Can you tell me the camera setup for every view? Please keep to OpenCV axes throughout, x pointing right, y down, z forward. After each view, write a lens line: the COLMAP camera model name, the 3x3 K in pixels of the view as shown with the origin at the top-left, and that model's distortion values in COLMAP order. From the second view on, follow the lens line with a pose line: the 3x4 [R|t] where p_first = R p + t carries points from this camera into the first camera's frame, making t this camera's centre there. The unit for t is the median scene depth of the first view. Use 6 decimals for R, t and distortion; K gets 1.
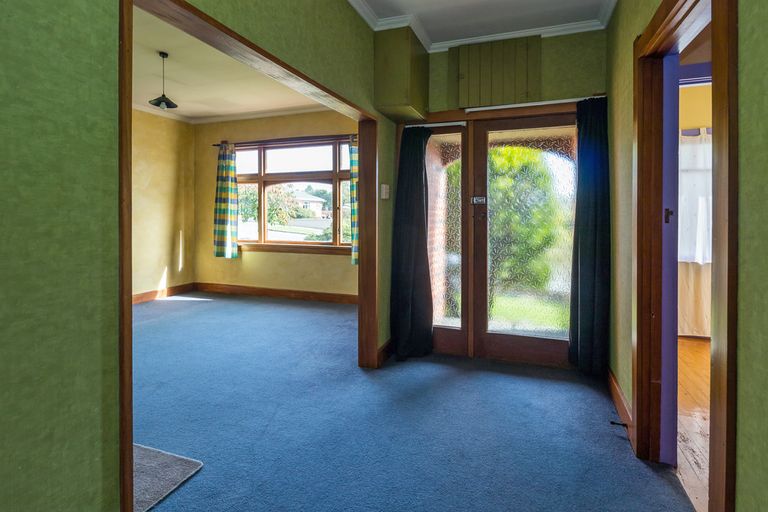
lens RADIAL K [[396.8, 0, 384.7], [0, 396.8, 217.2], [0, 0, 1]] dist [0.001105, 0.000130]
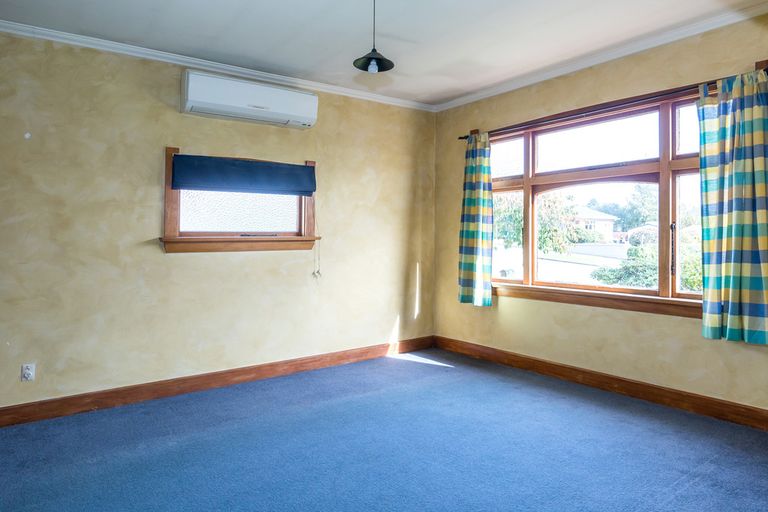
lens RADIAL K [[503.7, 0, 384.0], [0, 503.7, 256.0], [0, 0, 1]] dist [-0.000430, 0.000607]
pose [[0.834856, 0.014544, -0.550277, -0.061695], [0.001490, 0.999588, 0.028680, -0.003403], [0.550467, -0.024763, 0.834490, 0.205411]]
